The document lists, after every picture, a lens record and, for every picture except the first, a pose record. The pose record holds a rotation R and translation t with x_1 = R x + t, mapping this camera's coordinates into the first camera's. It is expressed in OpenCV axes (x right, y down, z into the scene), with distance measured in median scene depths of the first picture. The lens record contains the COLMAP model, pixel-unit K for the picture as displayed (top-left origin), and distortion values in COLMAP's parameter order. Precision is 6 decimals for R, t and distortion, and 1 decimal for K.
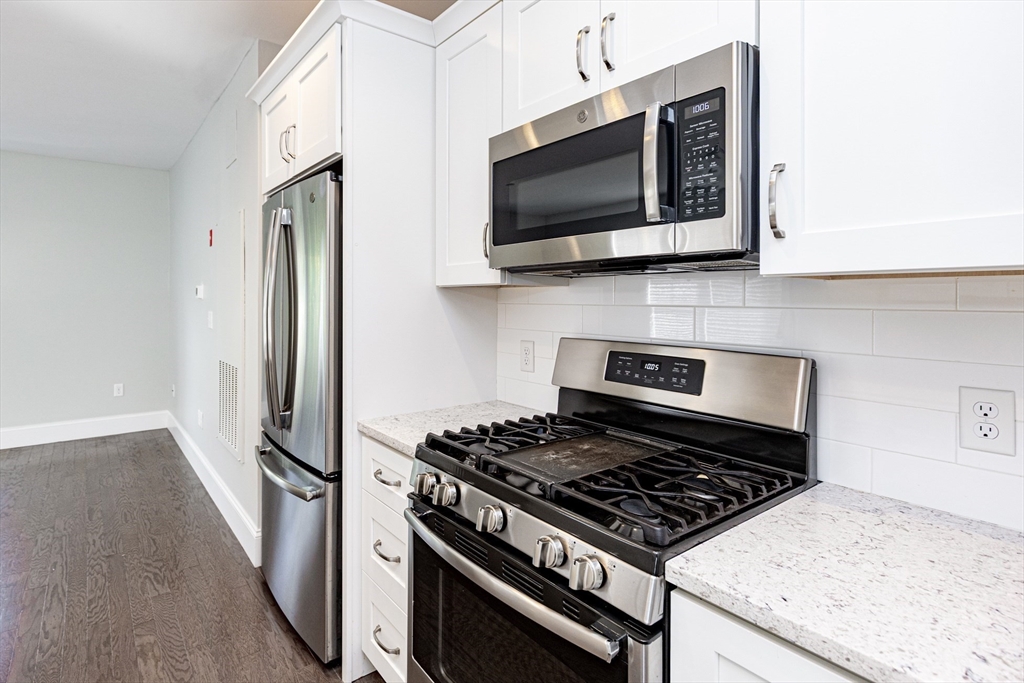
lens RADIAL K [[517.5, 0, 462.0], [0, 517.5, 297.3], [0, 0, 1]] dist [-0.001531, -0.000361]
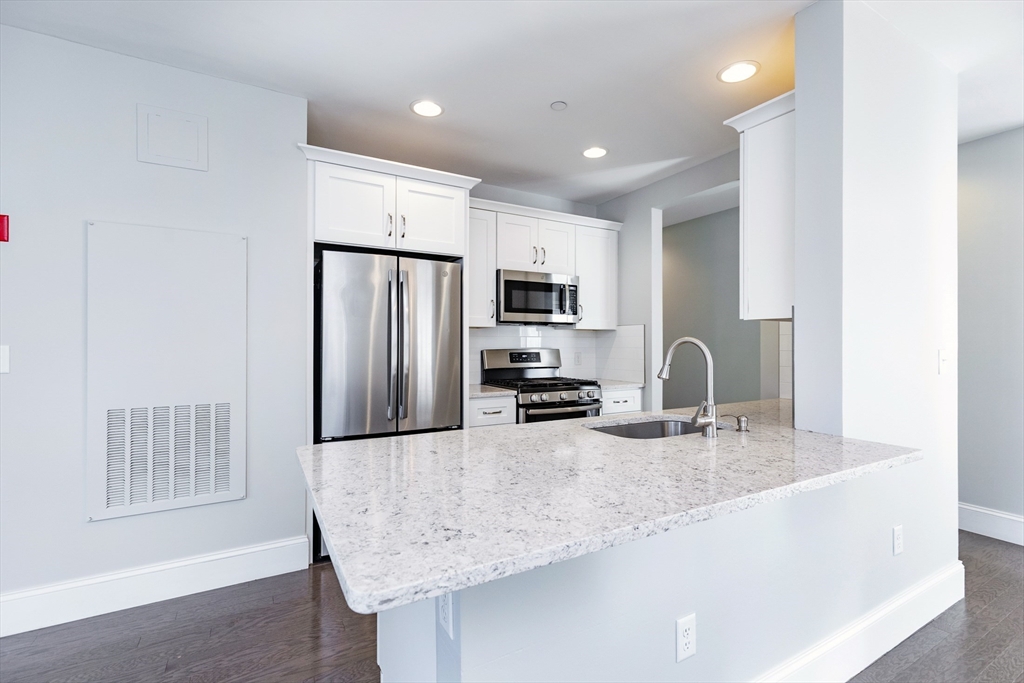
lens RADIAL K [[436.2, 0, 513.2], [0, 436.2, 340.0], [0, 0, 1]] dist [0.002197, 0.000403]
pose [[0.121019, 0.000104, 0.992650, -2.381409], [-0.002777, 0.999996, 0.000234, 0.041027], [-0.992646, -0.002785, 0.121019, 0.808959]]
